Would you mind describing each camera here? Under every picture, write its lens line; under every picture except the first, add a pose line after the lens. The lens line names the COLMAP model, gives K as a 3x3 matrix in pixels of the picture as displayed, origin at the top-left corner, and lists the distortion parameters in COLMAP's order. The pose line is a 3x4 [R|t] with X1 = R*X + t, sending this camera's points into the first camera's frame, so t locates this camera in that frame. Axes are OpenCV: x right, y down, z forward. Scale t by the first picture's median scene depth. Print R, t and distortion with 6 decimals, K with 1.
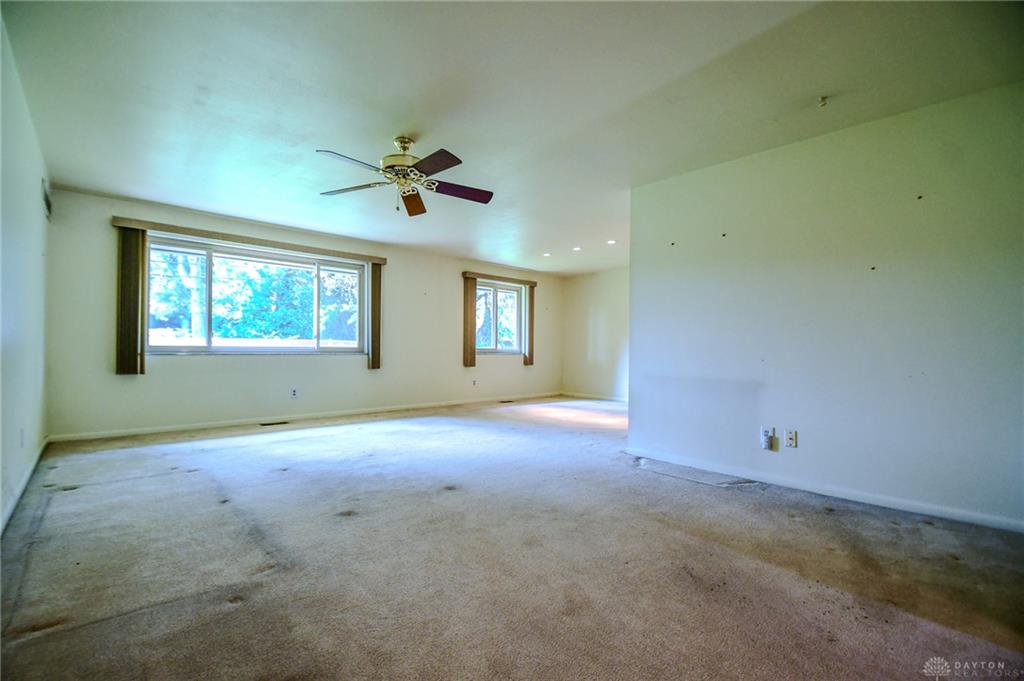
lens RADIAL K [[453.0, 0, 512.2], [0, 453.0, 348.0], [0, 0, 1]] dist [-0.002064, -0.005456]
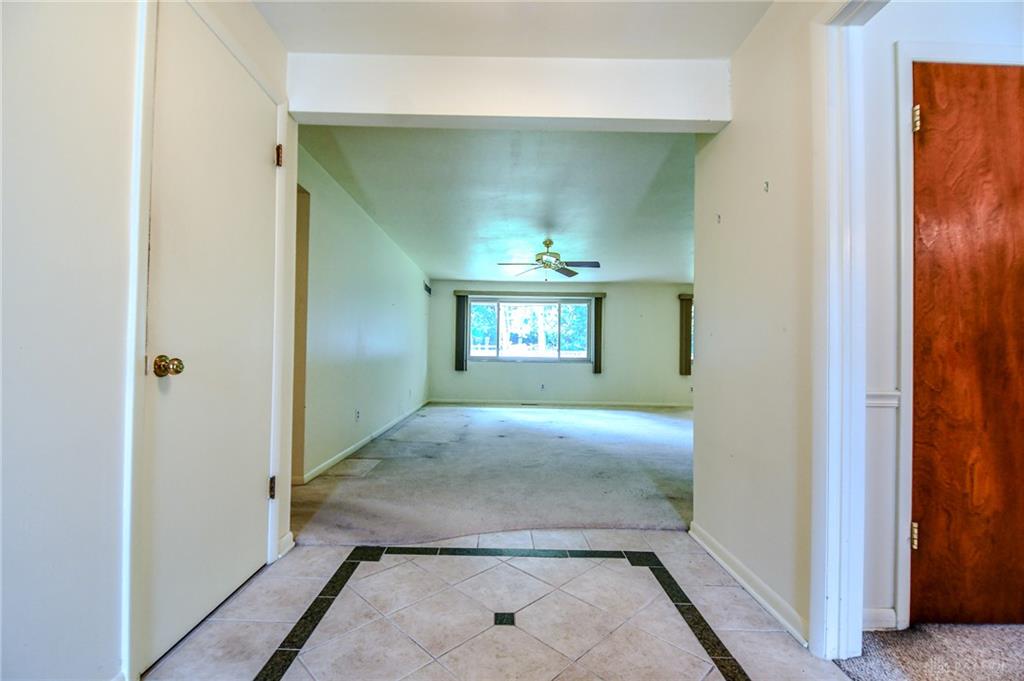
lens RADIAL K [[453.0, 0, 509.3], [0, 453.0, 343.6], [0, 0, 1]] dist [-0.002064, -0.005456]
pose [[0.745477, -0.014769, -0.666368, 0.520898], [-0.009119, 0.999435, -0.032352, 0.002775], [0.666470, 0.030194, 0.744921, -0.266053]]
